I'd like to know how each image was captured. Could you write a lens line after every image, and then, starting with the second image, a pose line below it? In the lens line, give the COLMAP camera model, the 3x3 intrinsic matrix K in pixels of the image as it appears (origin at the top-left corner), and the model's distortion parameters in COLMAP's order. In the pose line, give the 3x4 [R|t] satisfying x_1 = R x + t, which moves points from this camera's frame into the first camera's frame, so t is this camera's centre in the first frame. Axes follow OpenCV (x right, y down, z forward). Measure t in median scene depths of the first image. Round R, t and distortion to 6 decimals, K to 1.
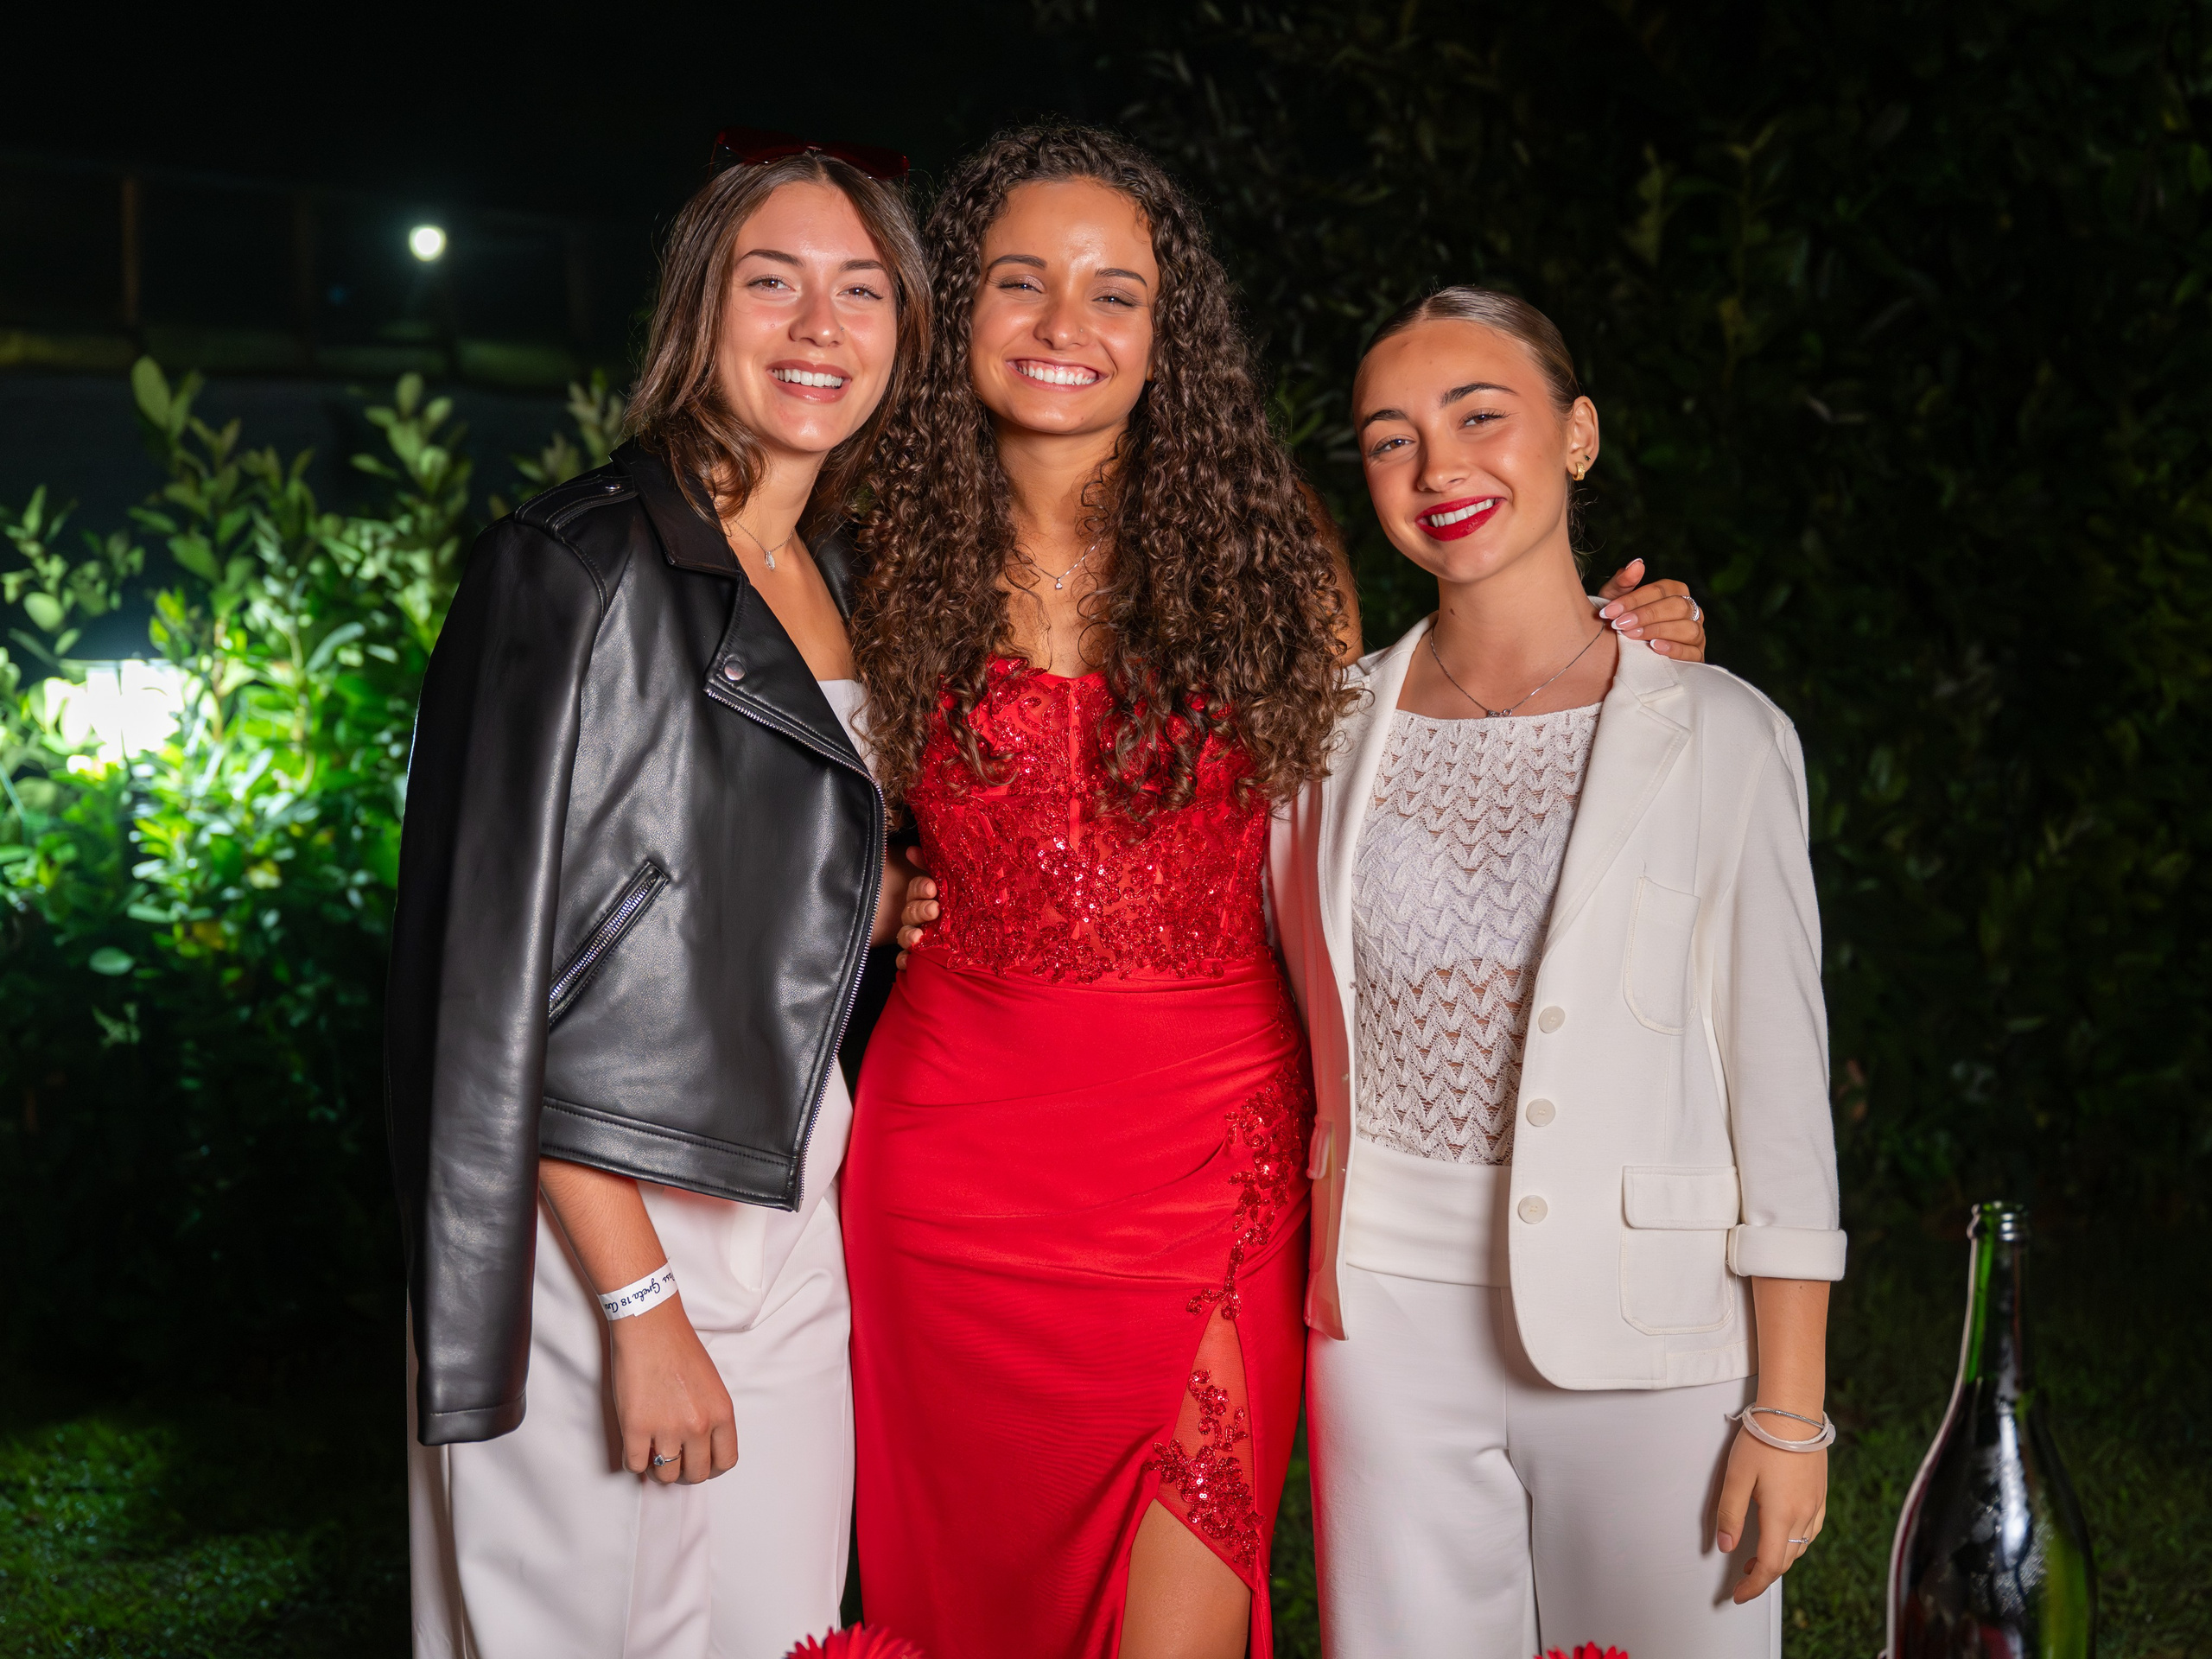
lens RADIAL K [[2632.3, 0, 1106.0], [0, 2632.3, 829.5], [0, 0, 1]] dist [-0.001649, 0.000788]
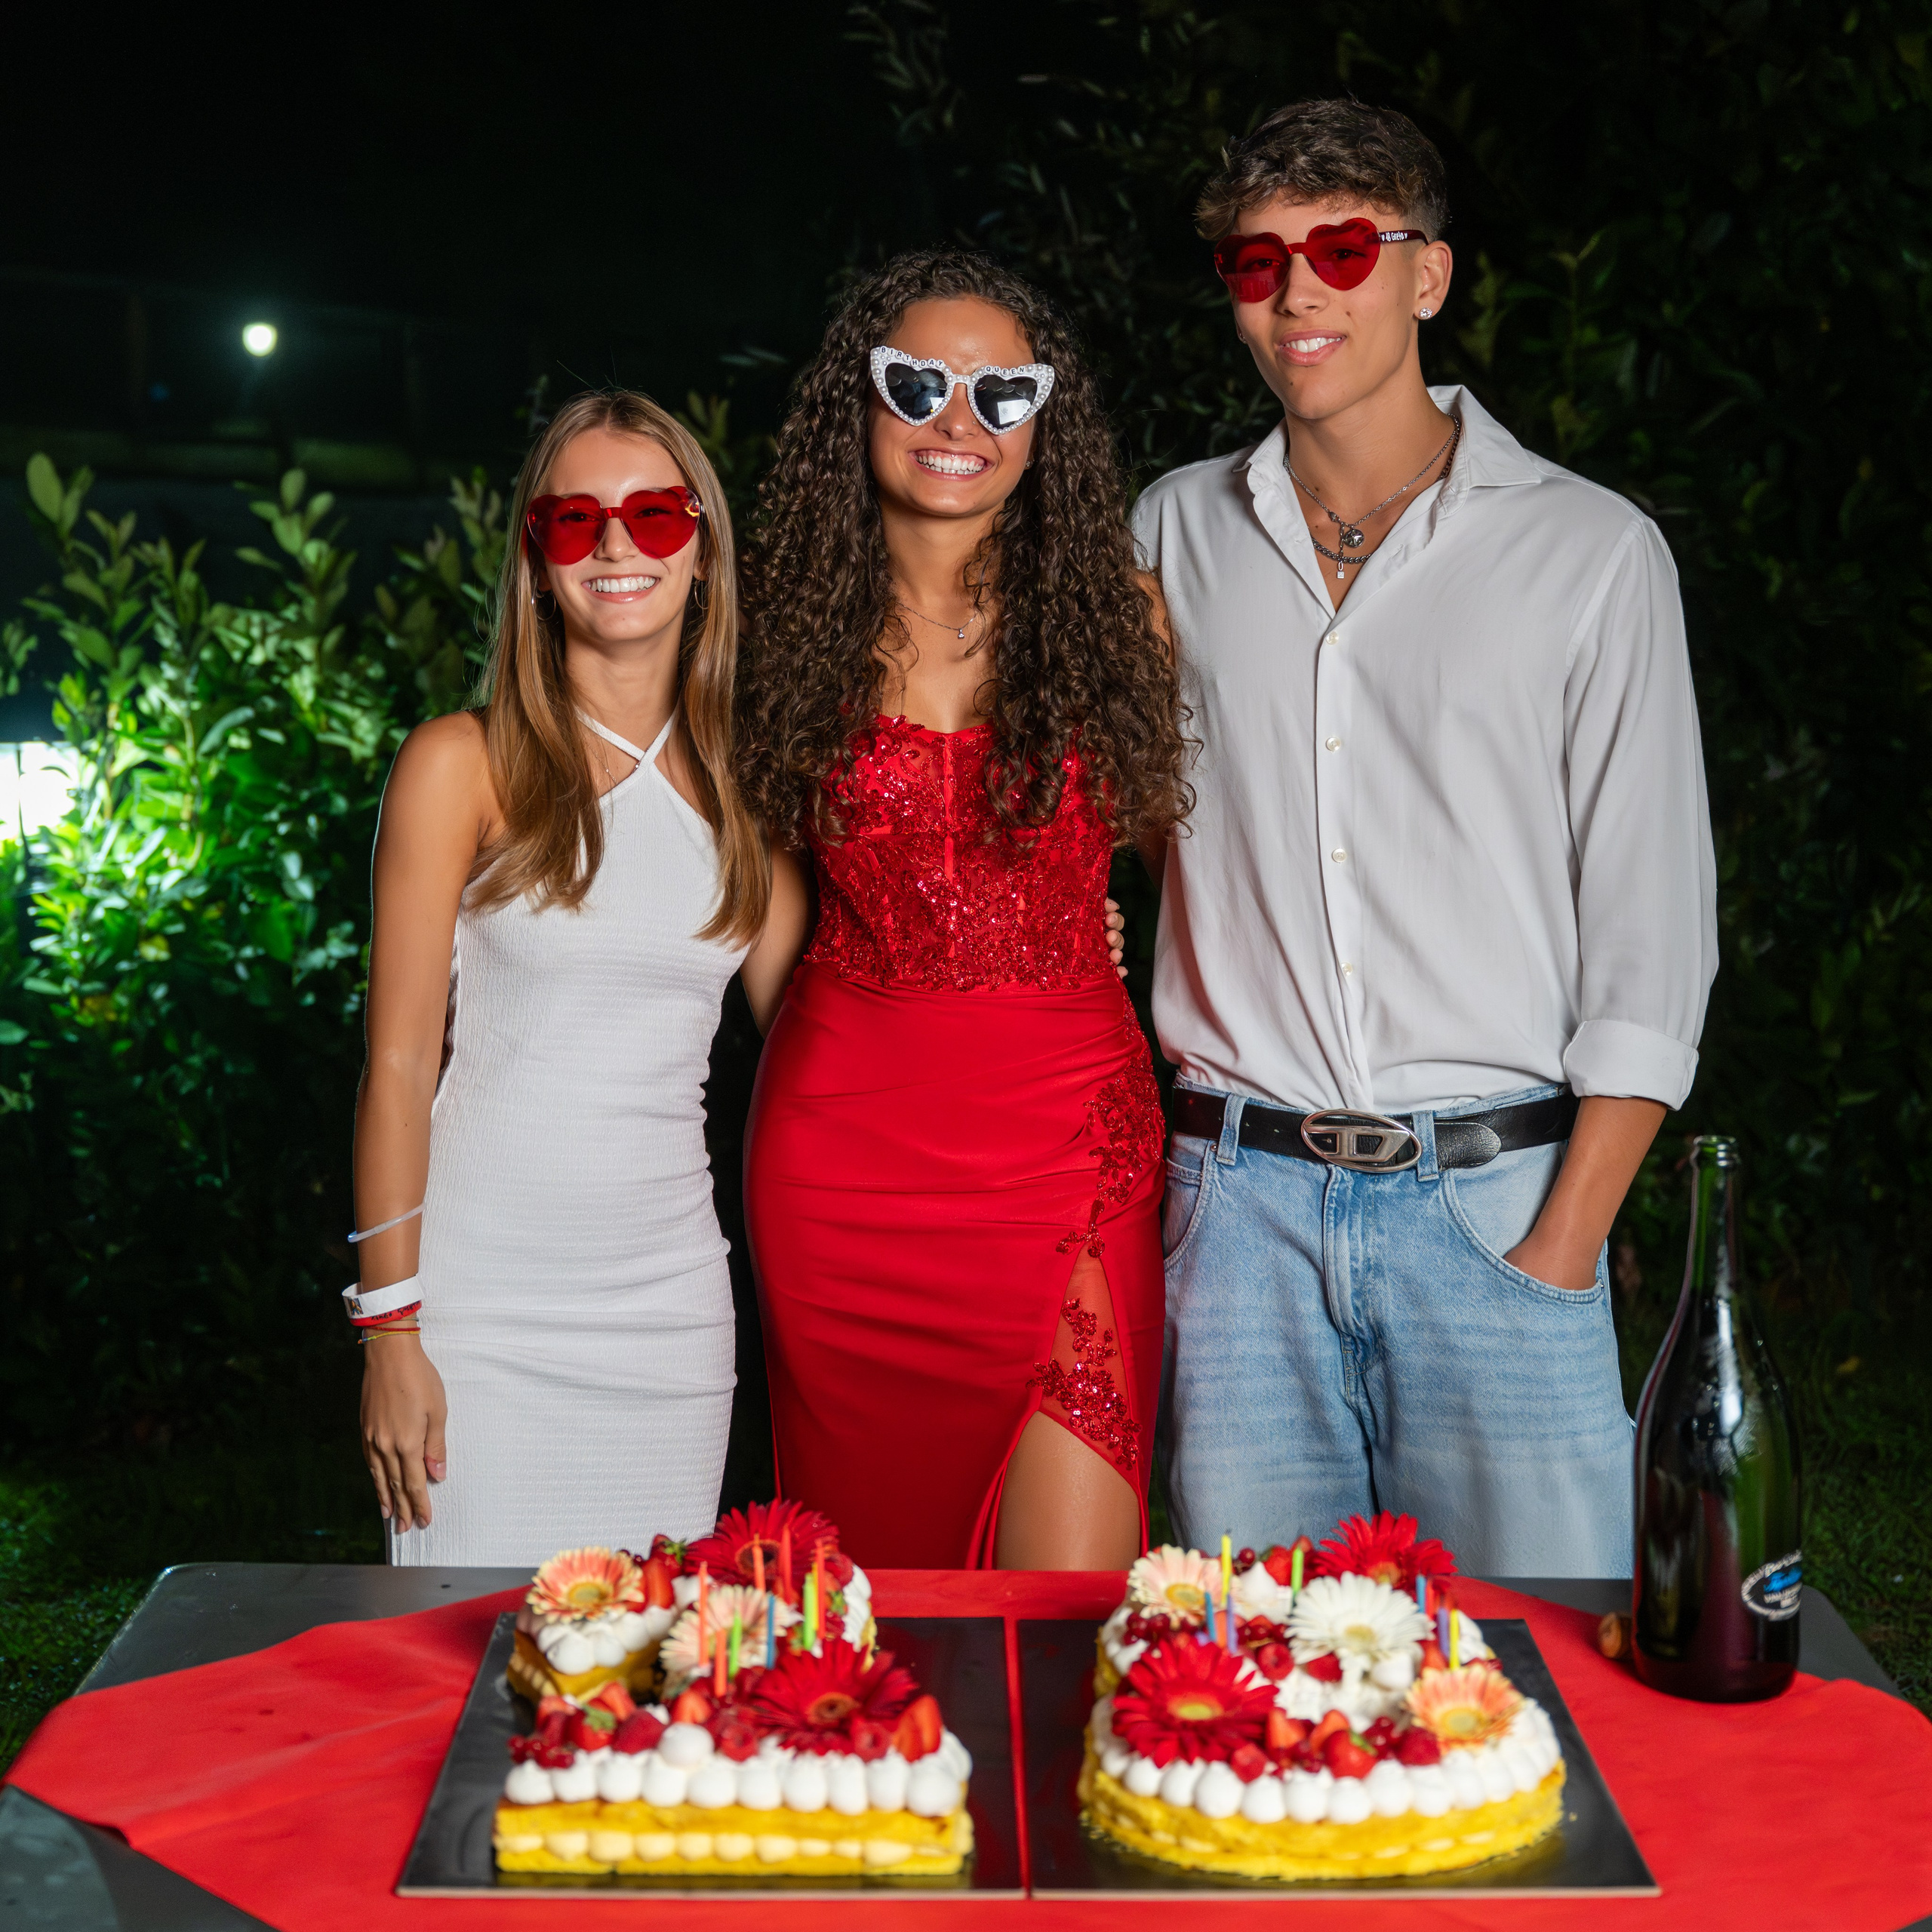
lens RADIAL K [[3573.6, 0, 966.0], [0, 3573.6, 966.0], [0, 0, 1]] dist [0.004449, 0.023562]
pose [[0.999892, -0.001558, 0.014591, -0.020767], [0.002106, 0.999292, -0.037572, 0.077569], [-0.014522, 0.037598, 0.999187, -0.412531]]
